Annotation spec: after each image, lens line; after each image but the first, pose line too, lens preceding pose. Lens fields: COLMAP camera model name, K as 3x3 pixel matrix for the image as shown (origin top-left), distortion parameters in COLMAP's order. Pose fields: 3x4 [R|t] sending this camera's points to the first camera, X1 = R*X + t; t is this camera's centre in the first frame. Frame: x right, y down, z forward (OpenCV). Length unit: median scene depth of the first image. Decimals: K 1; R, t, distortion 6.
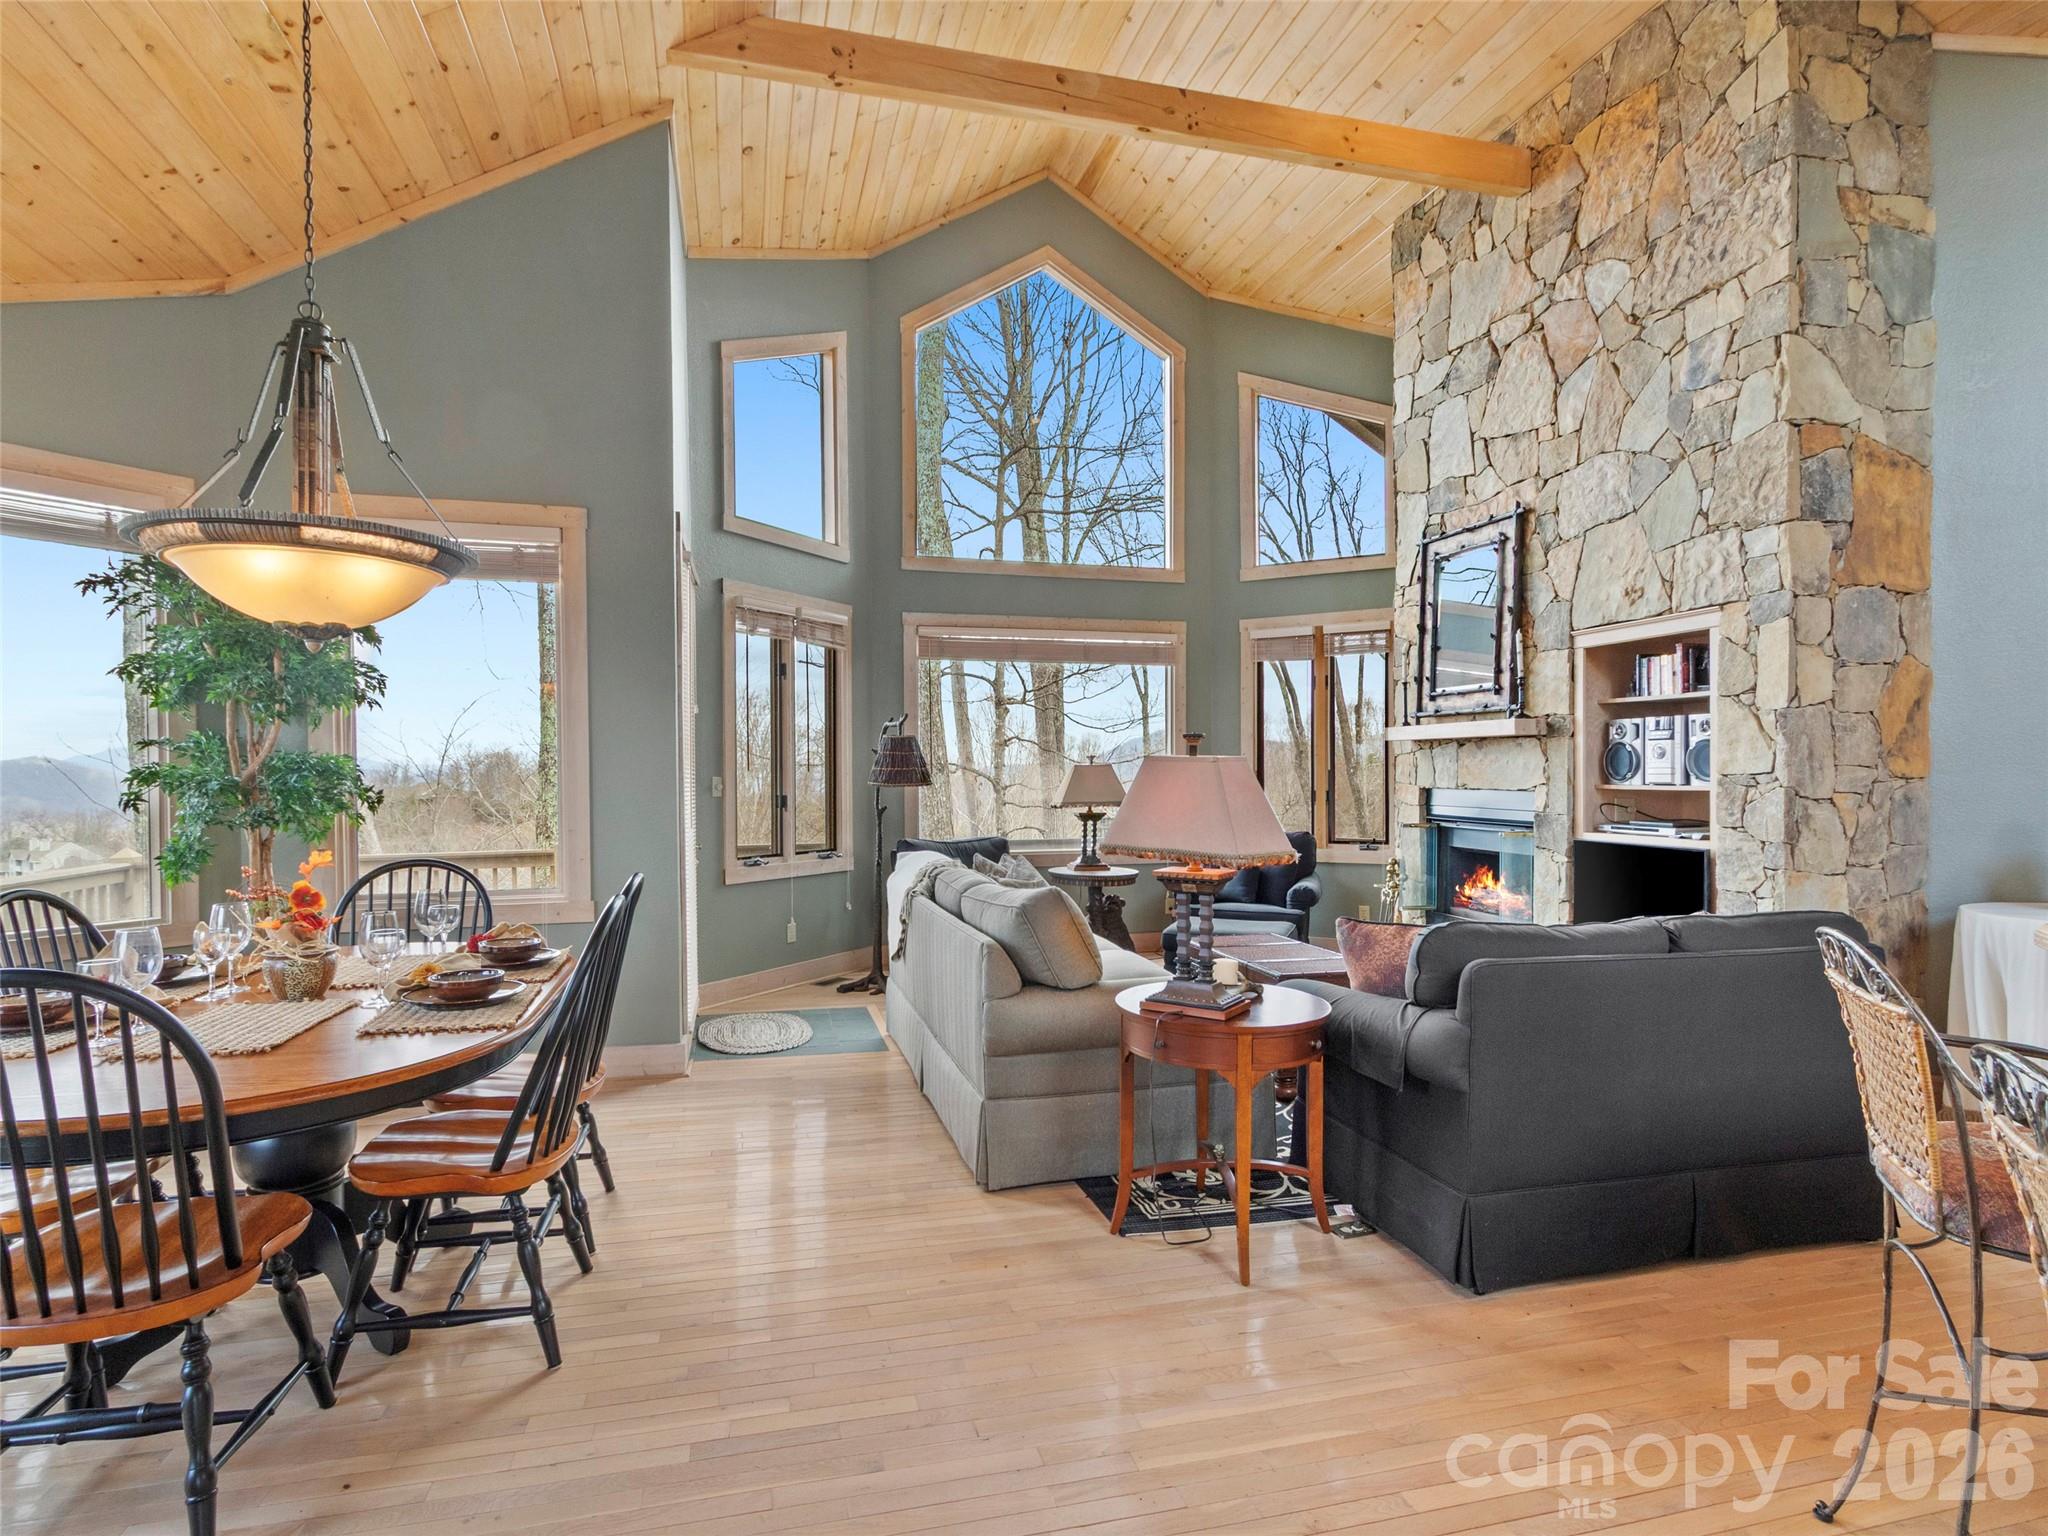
lens RADIAL K [[1066.5, 0, 1010.3], [0, 1066.5, 782.6], [0, 0, 1]] dist [0.006854, -0.002212]
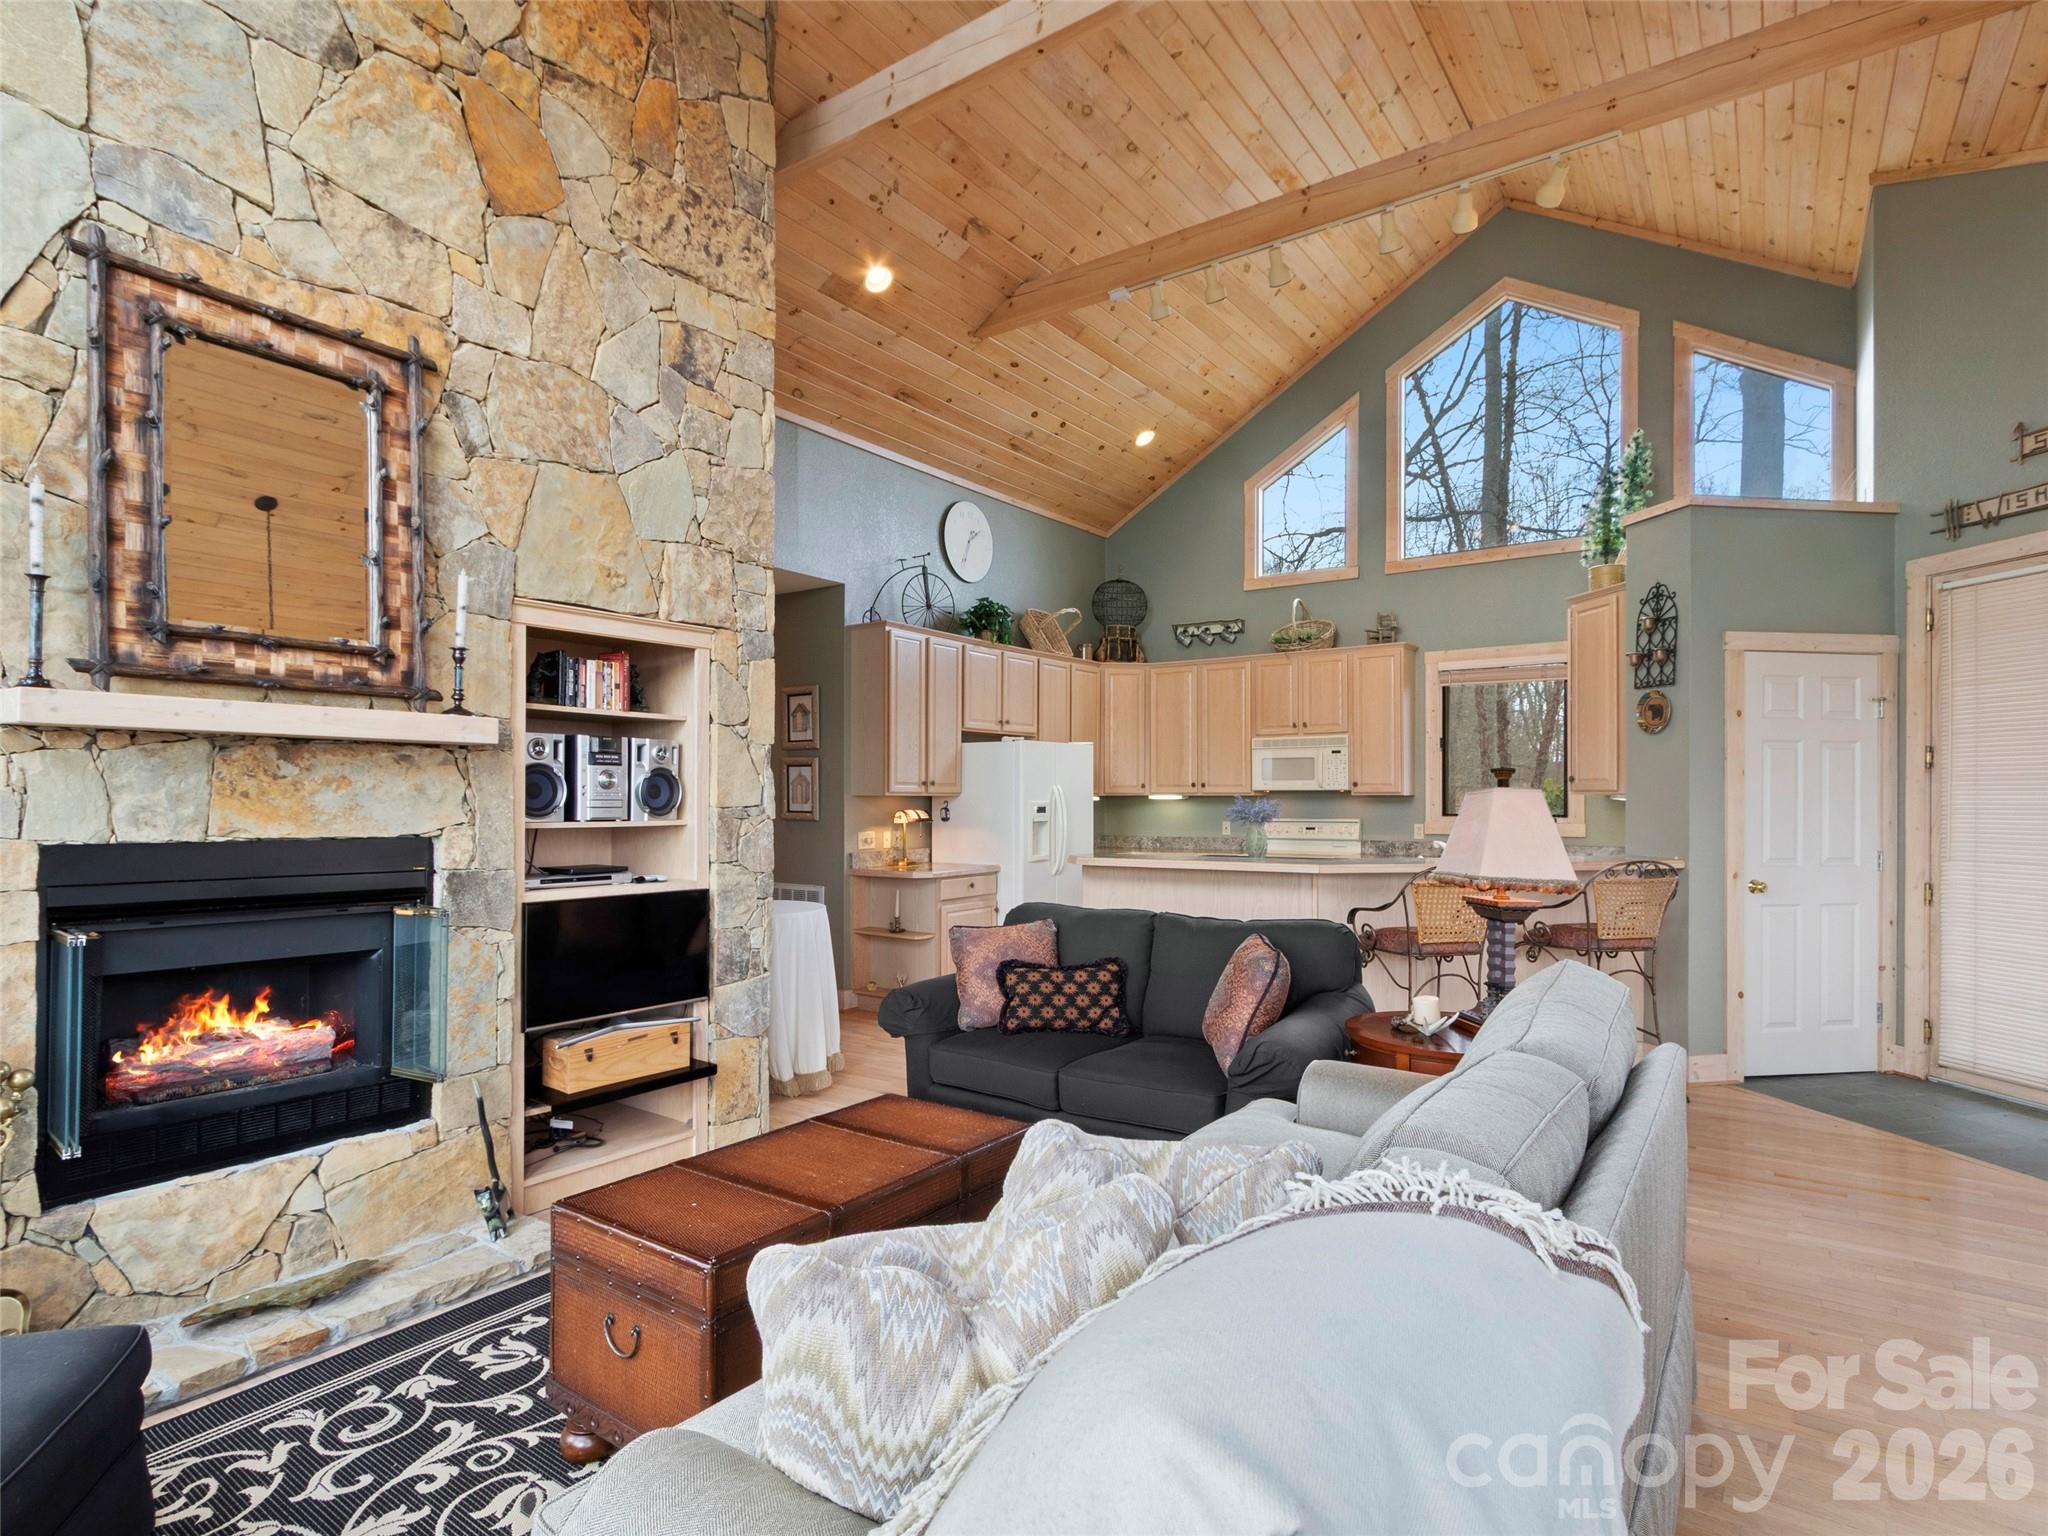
lens RADIAL K [[1066.5, 0, 1011.6], [0, 1066.5, 791.2], [0, 0, 1]] dist [0.006854, -0.002212]
pose [[-0.635876, 0.009609, 0.771732, -0.193091], [0.008072, 0.999951, -0.005799, -0.012388], [-0.771749, 0.002542, -0.635922, 1.193924]]
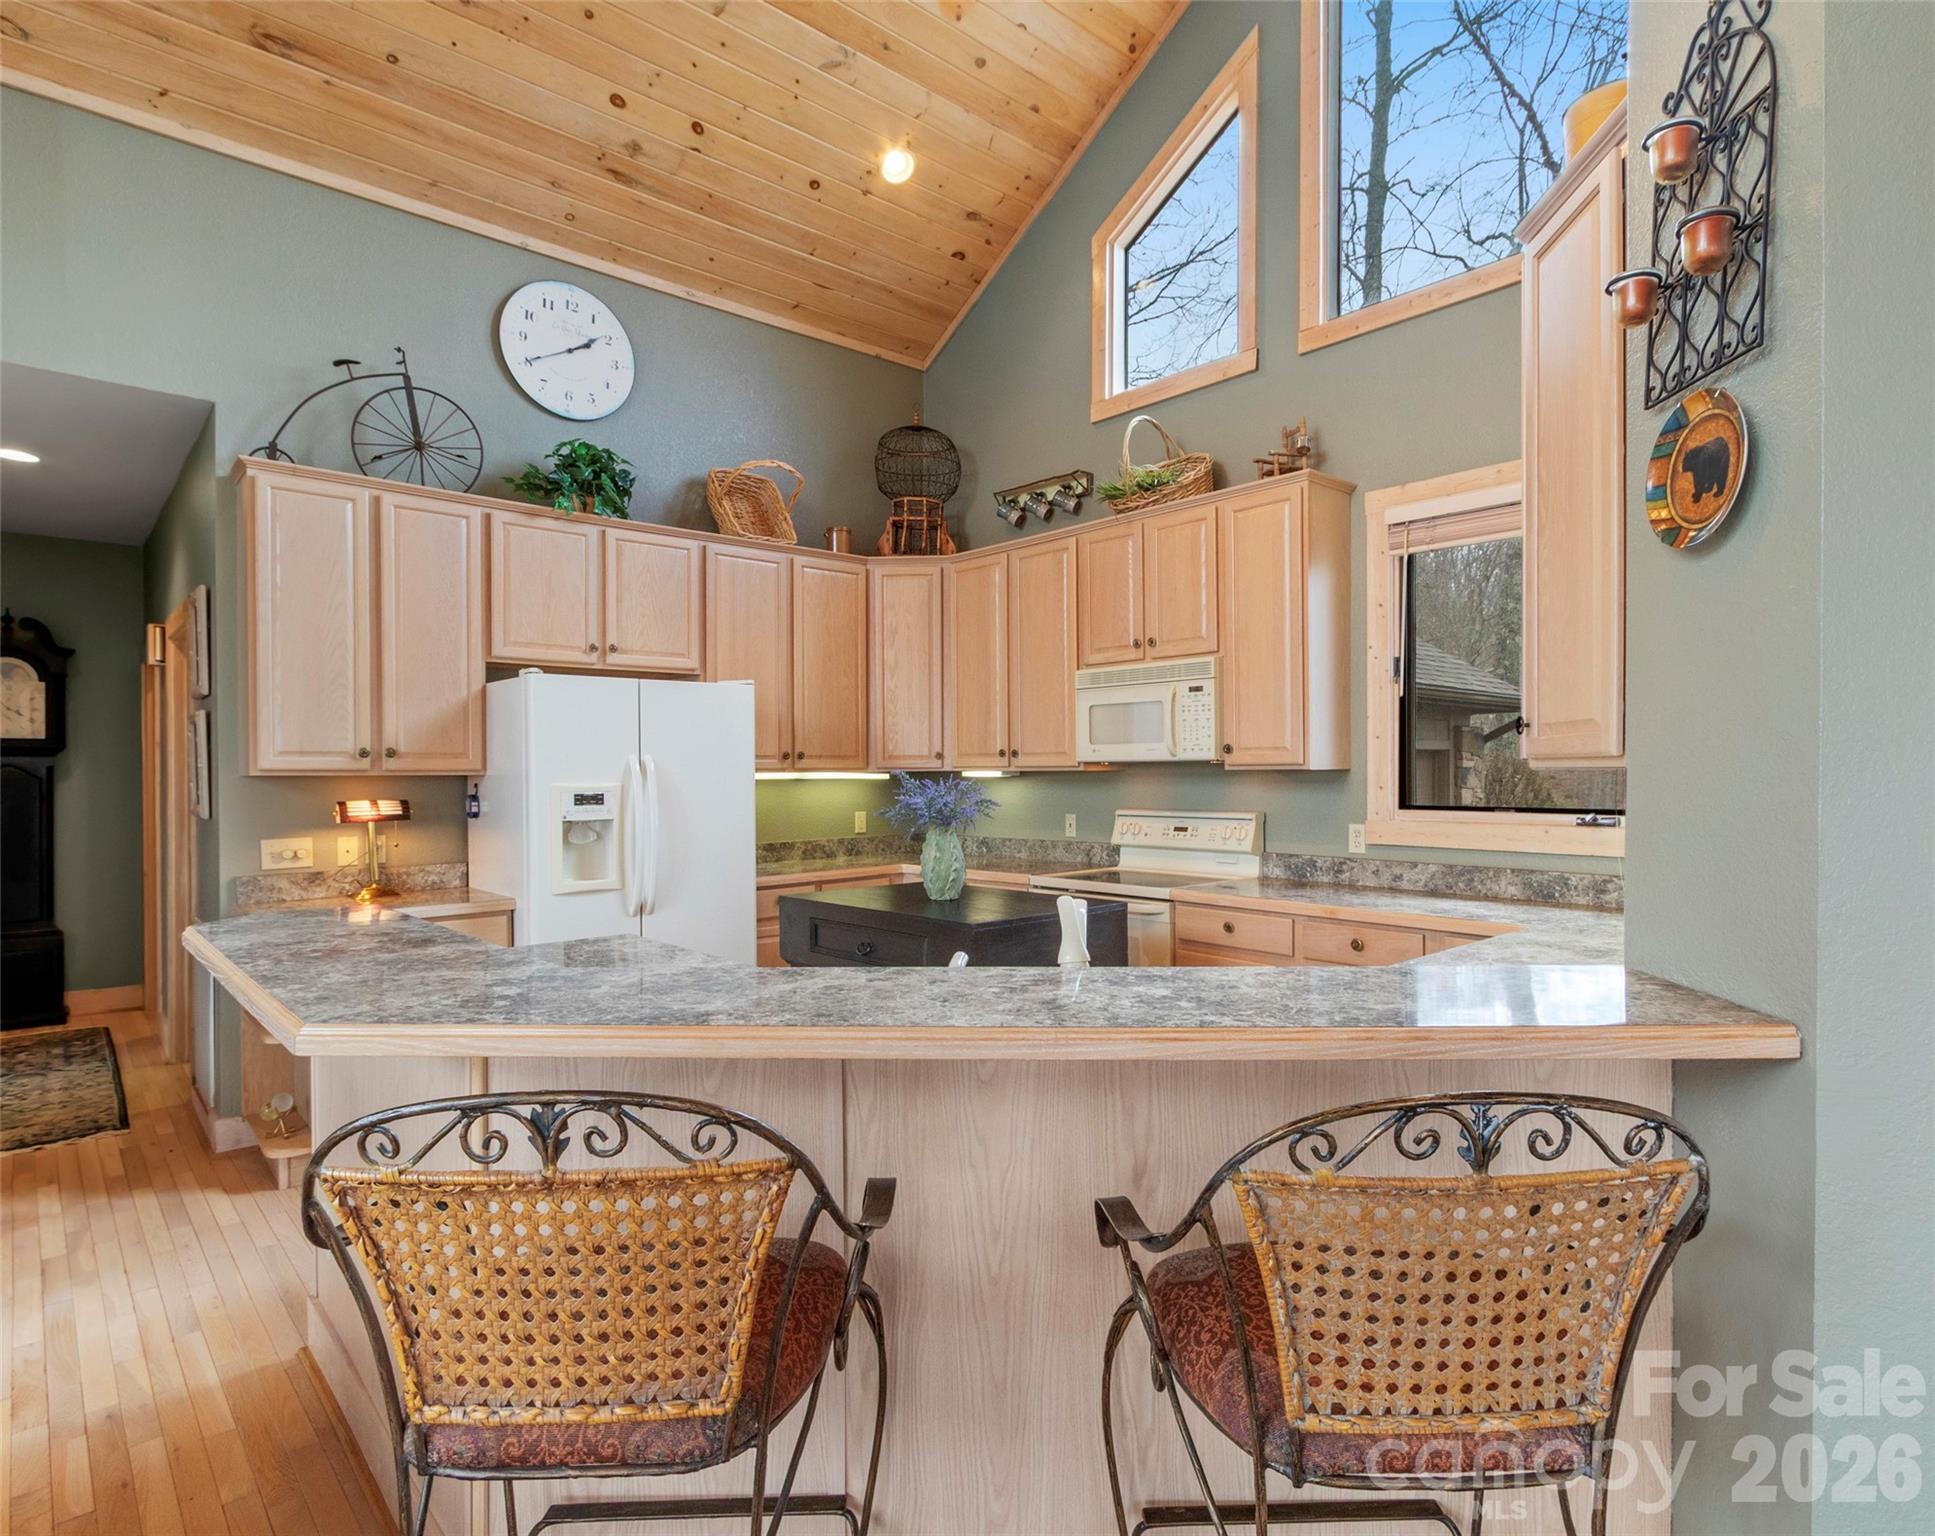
lens RADIAL K [[1056.0, 0, 1006.9], [0, 1056.0, 781.0], [0, 0, 1]] dist [0.003774, -0.001511]
pose [[-0.466093, -0.000360, 0.884736, 0.045956], [0.013112, 0.999887, 0.007314, -0.010739], [-0.884639, 0.015010, -0.466036, 0.345423]]
